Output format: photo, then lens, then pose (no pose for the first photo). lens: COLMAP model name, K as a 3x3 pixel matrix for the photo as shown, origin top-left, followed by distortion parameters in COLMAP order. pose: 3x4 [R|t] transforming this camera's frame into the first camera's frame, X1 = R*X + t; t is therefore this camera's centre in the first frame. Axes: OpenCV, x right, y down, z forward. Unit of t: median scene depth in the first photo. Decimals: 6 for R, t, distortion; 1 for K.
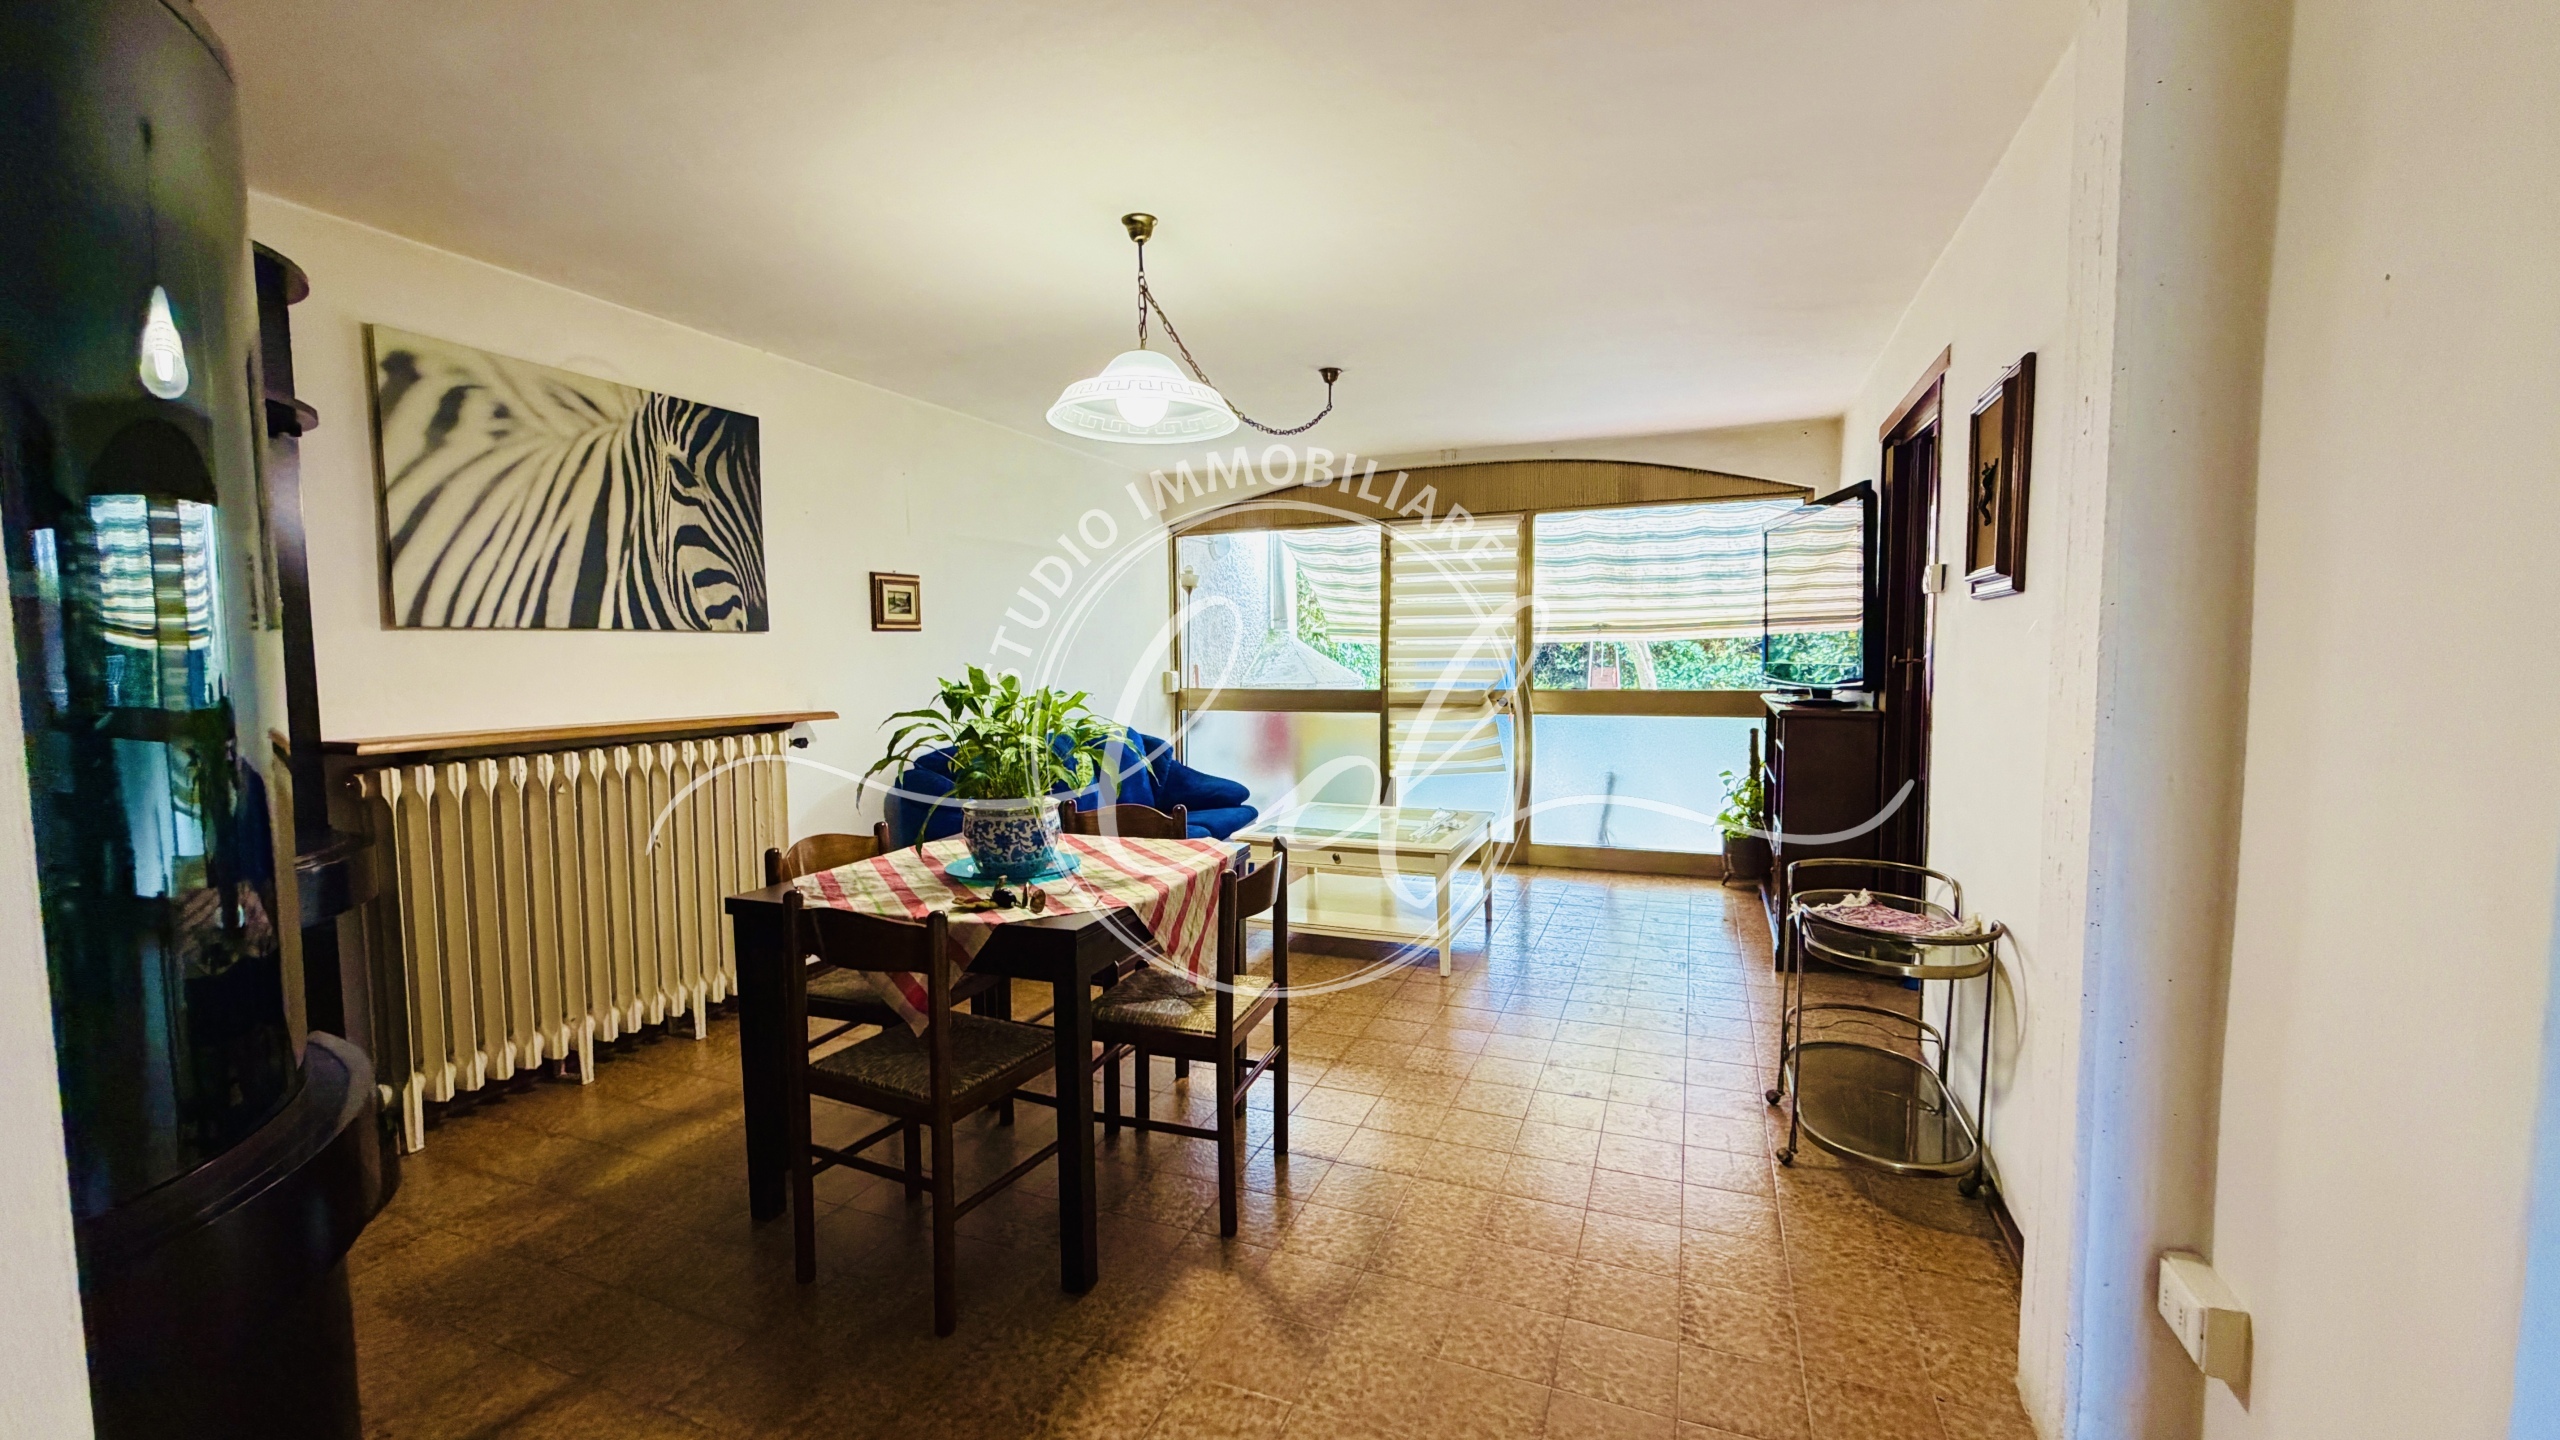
lens RADIAL K [[1020.8, 0, 1274.3], [0, 1020.8, 721.6], [0, 0, 1]] dist [-0.000399, 0.000057]
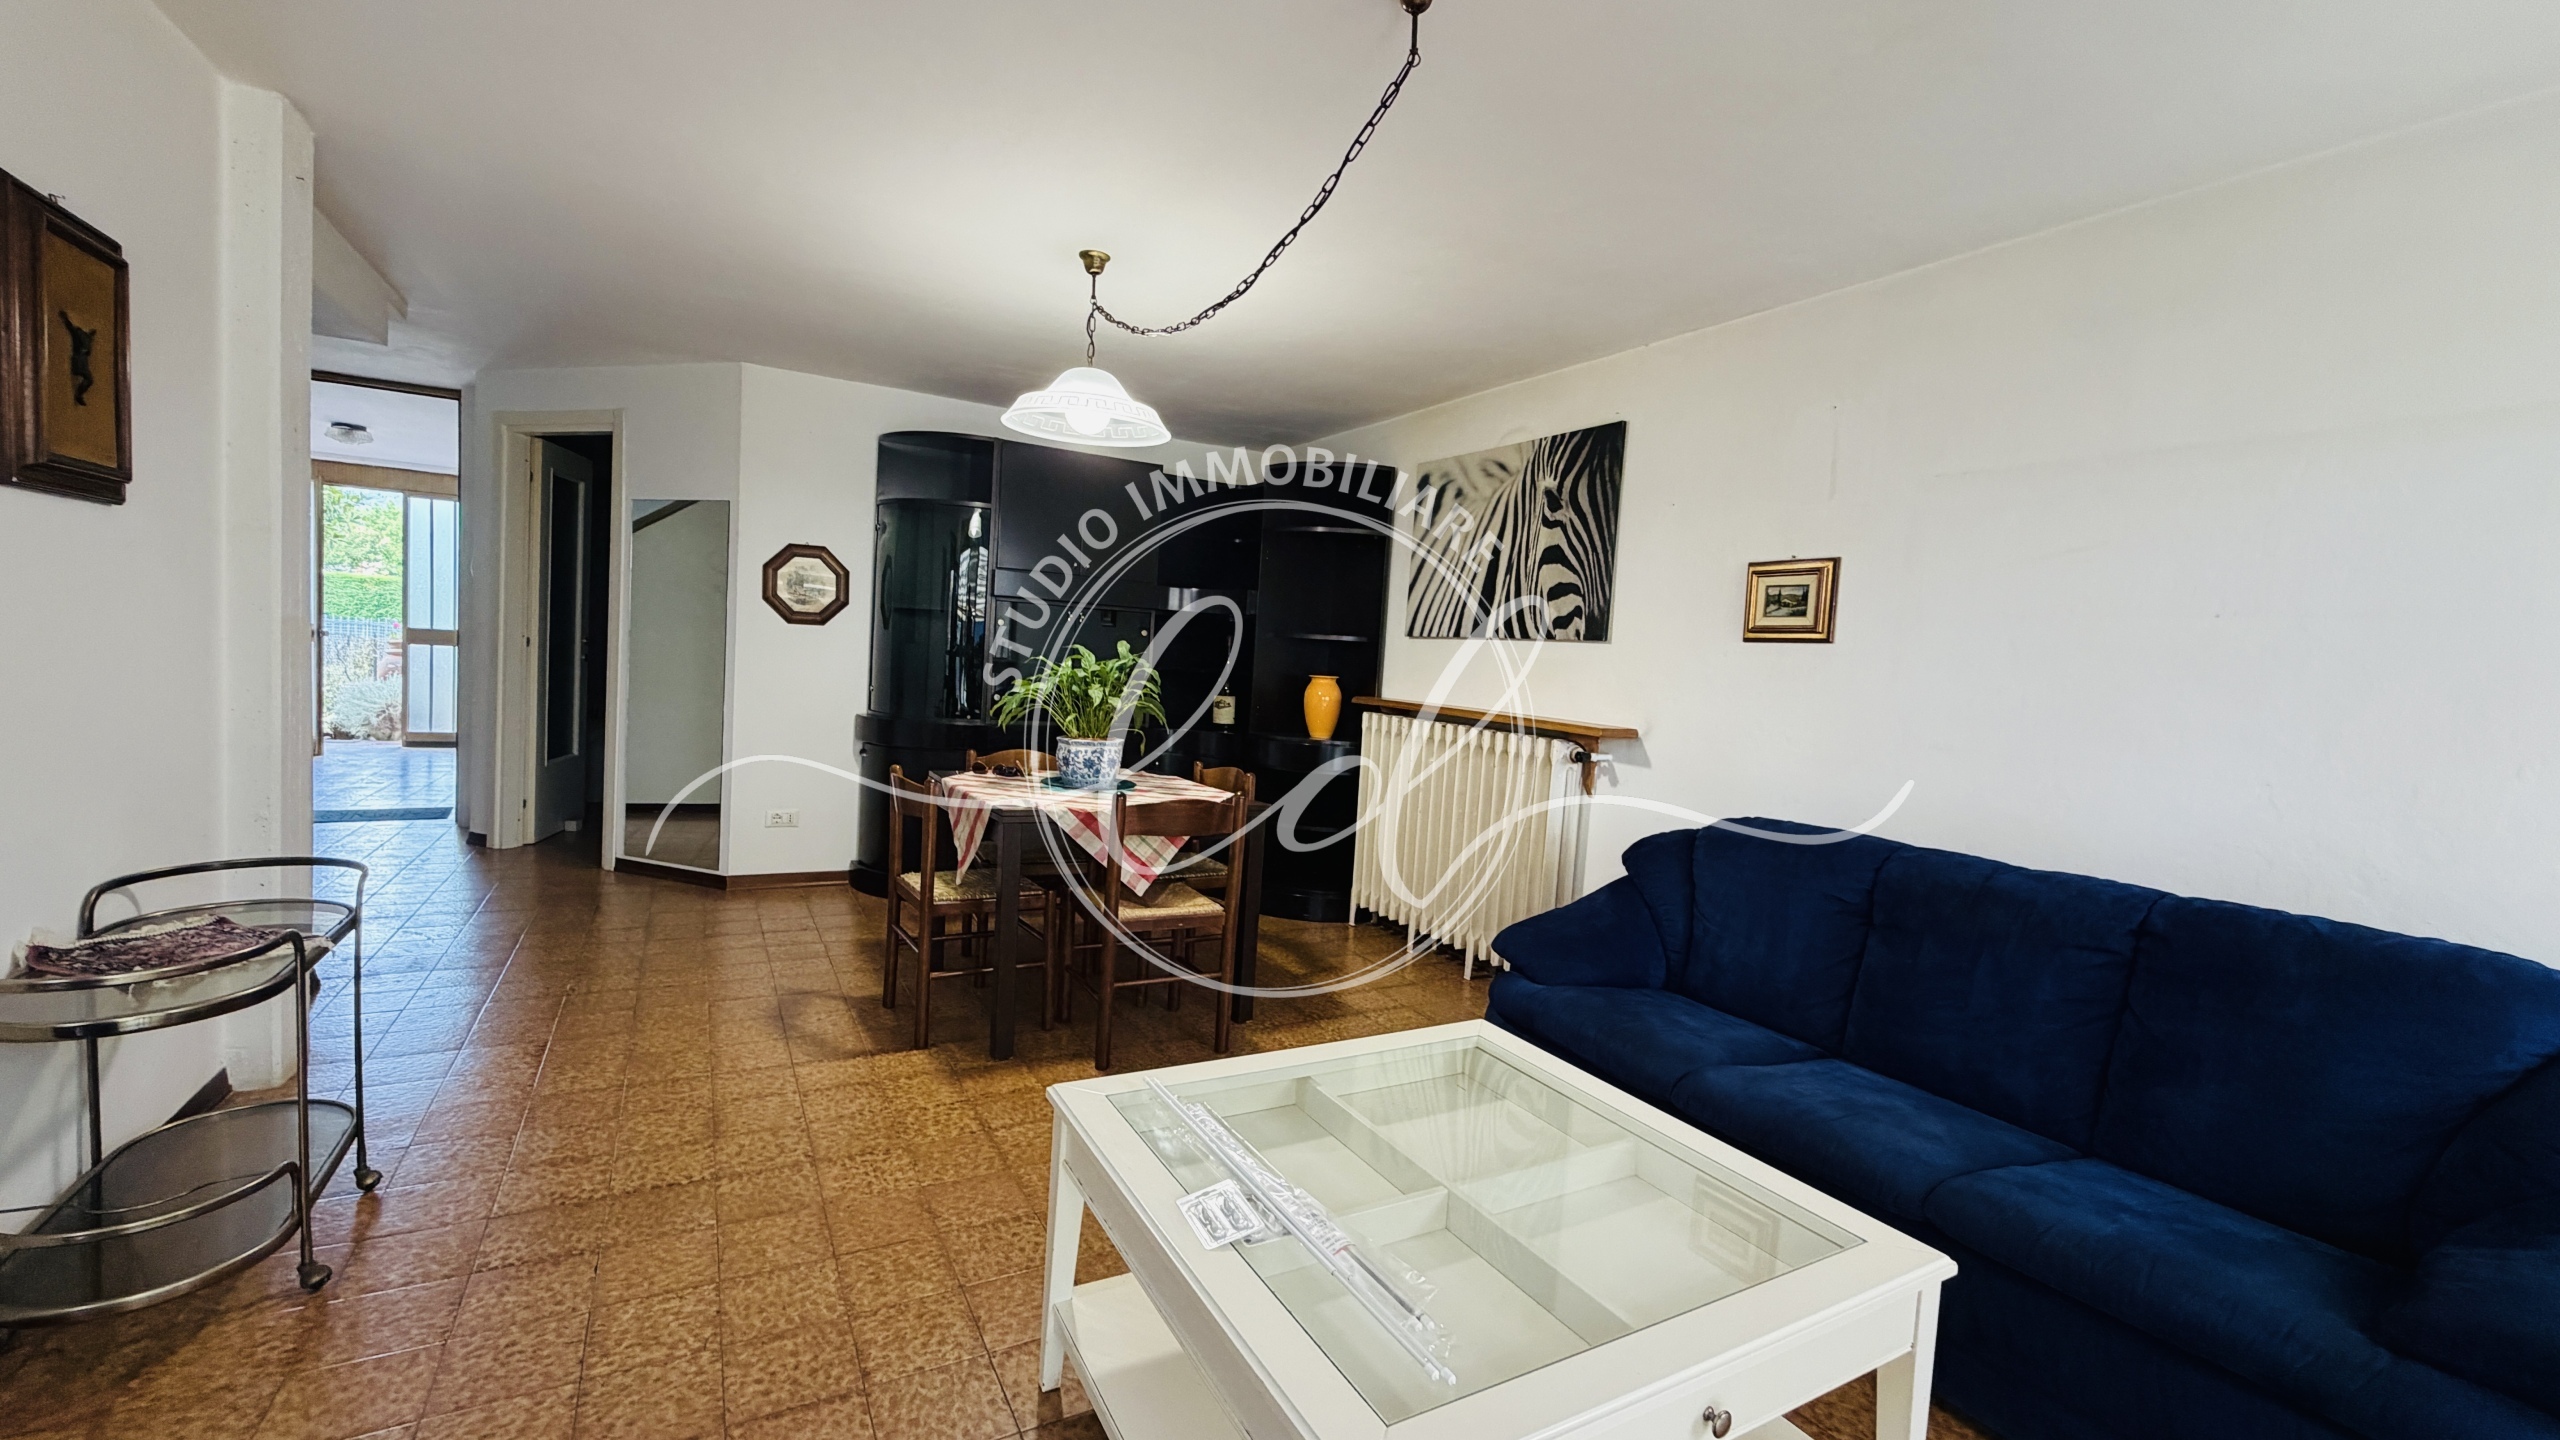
lens RADIAL K [[1020.8, 0, 1274.3], [0, 1020.8, 721.6], [0, 0, 1]] dist [-0.000399, 0.000057]
pose [[-0.620609, 0.015267, -0.783971, 0.497837], [-0.118866, 0.986424, 0.113307, -0.092935], [0.775058, 0.163507, -0.610369, 1.481461]]
